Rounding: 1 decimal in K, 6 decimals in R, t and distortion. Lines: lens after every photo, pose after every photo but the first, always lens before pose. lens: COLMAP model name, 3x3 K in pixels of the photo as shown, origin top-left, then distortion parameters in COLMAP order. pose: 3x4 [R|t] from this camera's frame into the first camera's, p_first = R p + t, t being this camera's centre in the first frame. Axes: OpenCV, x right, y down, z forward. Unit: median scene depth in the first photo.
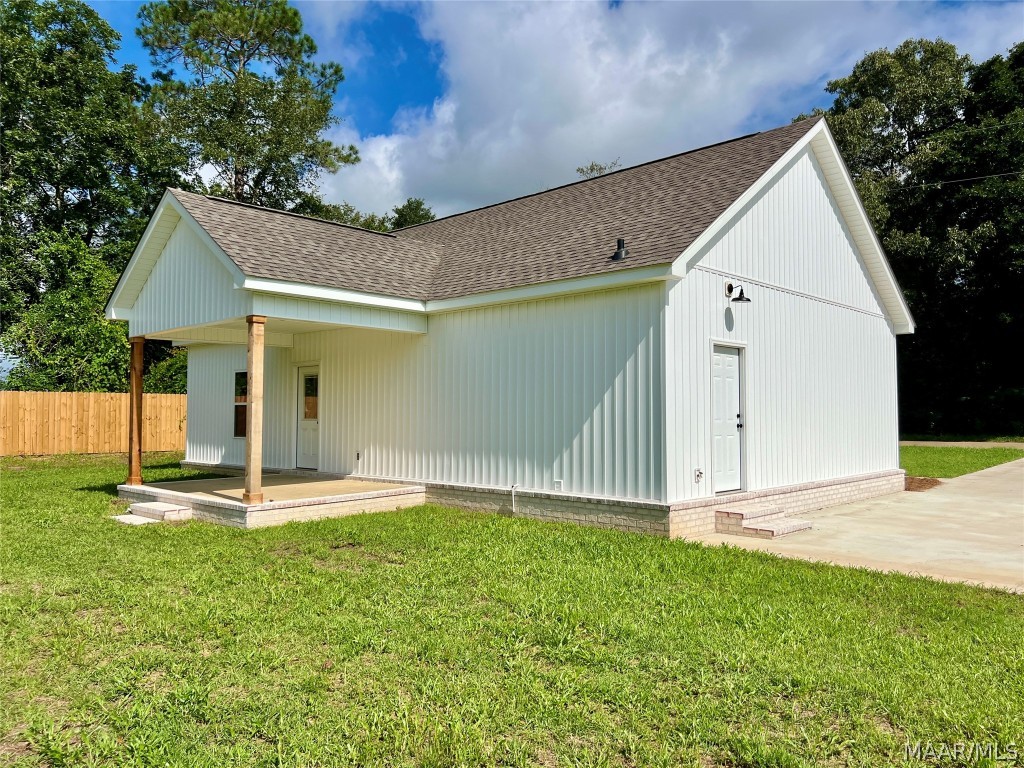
lens RADIAL K [[777.0, 0, 512.0], [0, 777.0, 384.0], [0, 0, 1]] dist [0.218900, -0.404574]
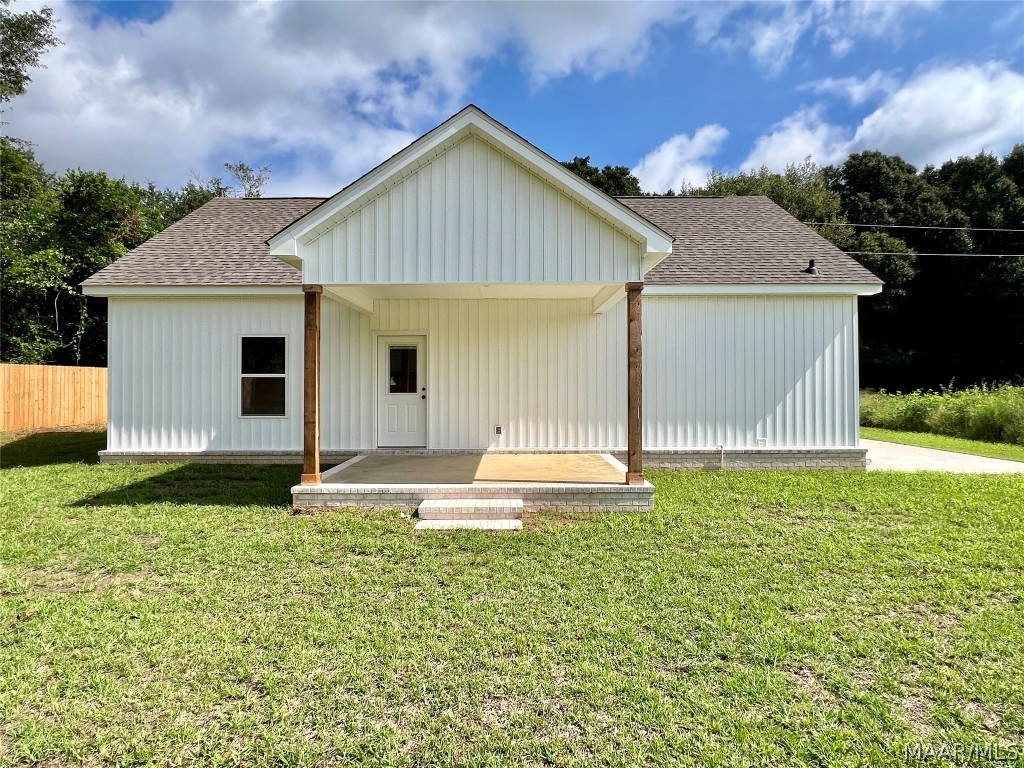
lens RADIAL K [[560.9, 0, 512.0], [0, 560.9, 384.0], [0, 0, 1]] dist [0.018662, -0.000280]
pose [[0.705697, 0.003596, 0.708504, -0.852340], [-0.024976, 0.999492, 0.019804, 0.024971], [-0.708073, -0.031671, 0.705429, 0.616735]]
